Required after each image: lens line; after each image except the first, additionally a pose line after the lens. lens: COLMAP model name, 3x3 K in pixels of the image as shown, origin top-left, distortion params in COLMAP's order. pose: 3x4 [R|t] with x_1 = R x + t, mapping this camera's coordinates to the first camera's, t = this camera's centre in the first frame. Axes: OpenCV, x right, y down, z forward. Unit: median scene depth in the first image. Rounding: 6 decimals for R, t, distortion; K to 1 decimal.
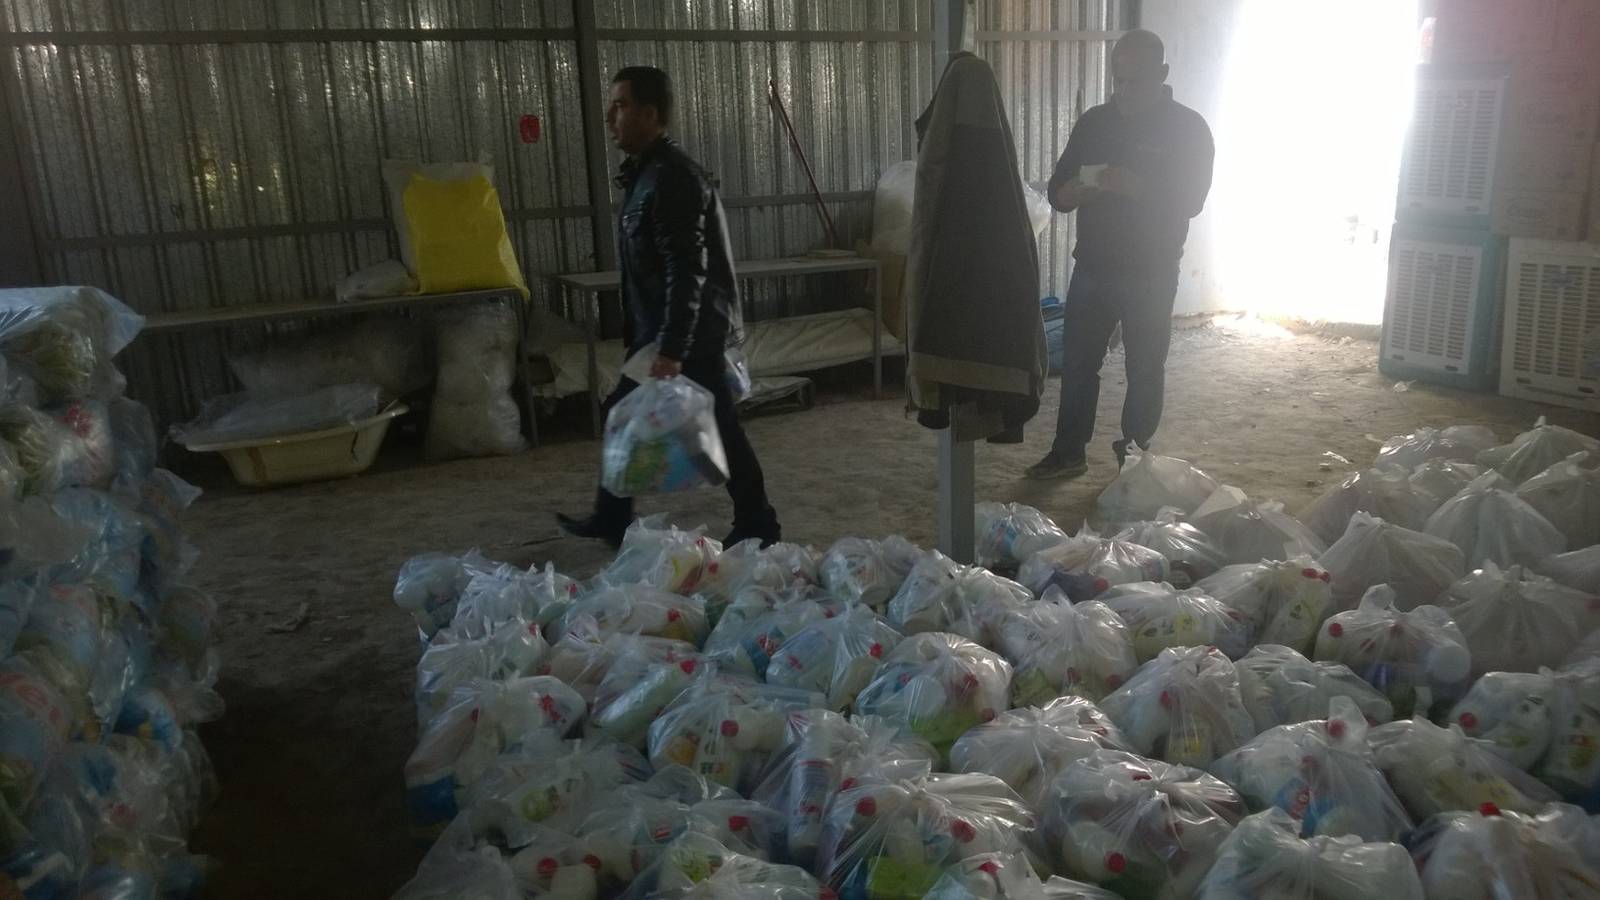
lens RADIAL K [[1228.6, 0, 800.0], [0, 1228.6, 450.0], [0, 0, 1]] dist [0.088209, -0.155160]
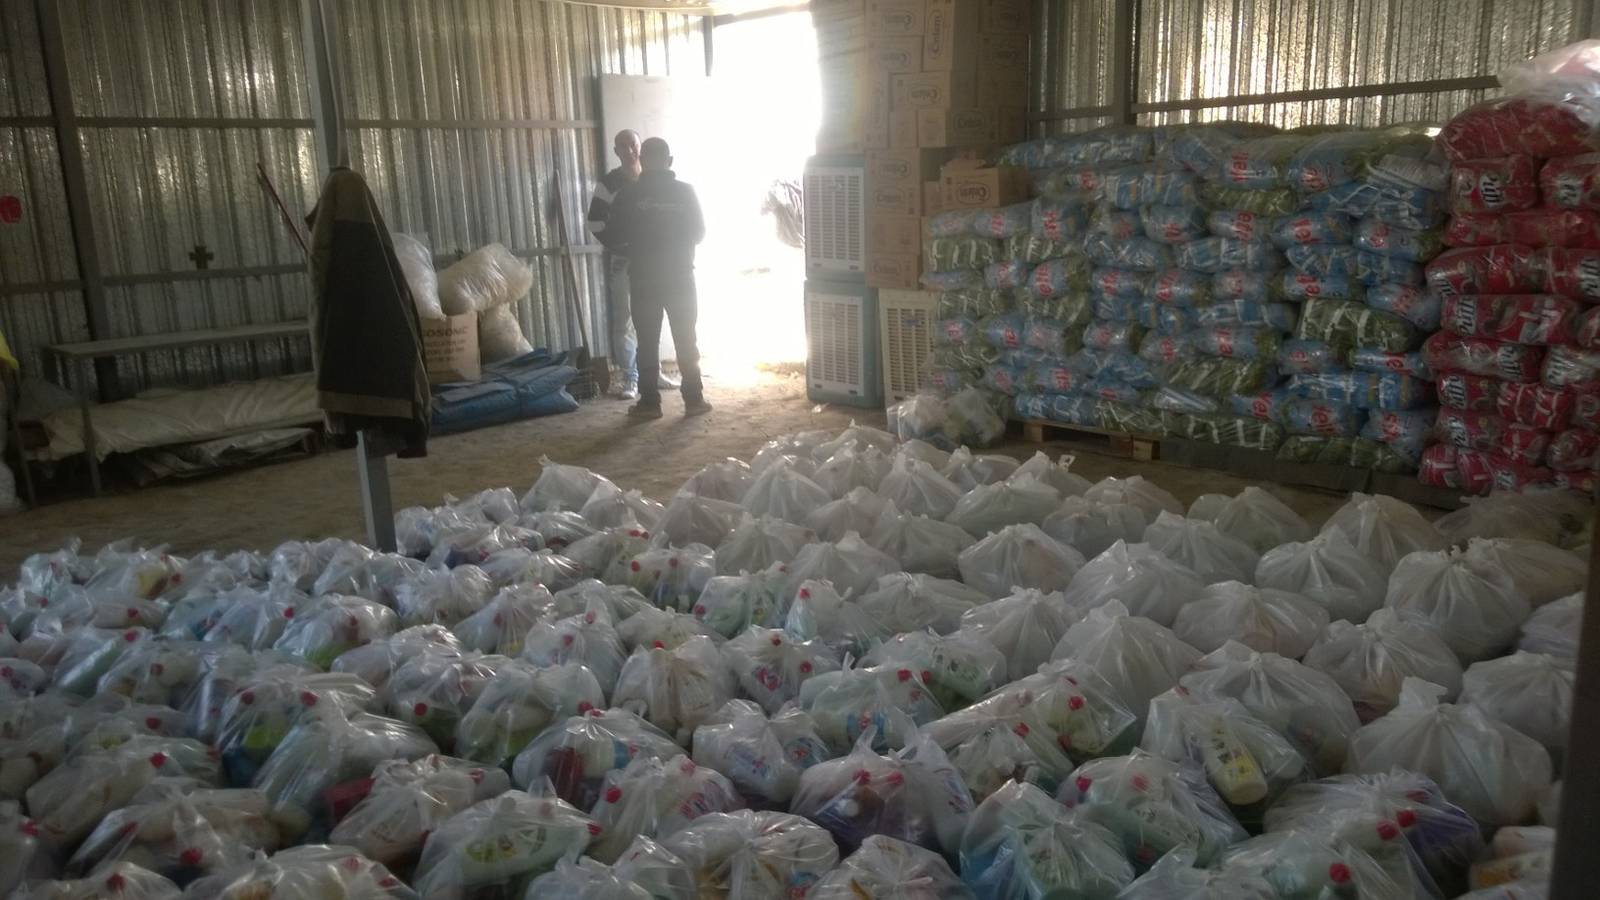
lens RADIAL K [[1214.7, 0, 800.2], [0, 1214.7, 474.8], [0, 0, 1]] dist [-0.028016, 0.002960]
pose [[0.944182, -0.071998, 0.321459, 0.131180], [0.079431, 0.996790, -0.010051, 0.053829], [-0.319703, 0.035024, 0.946870, -0.316484]]
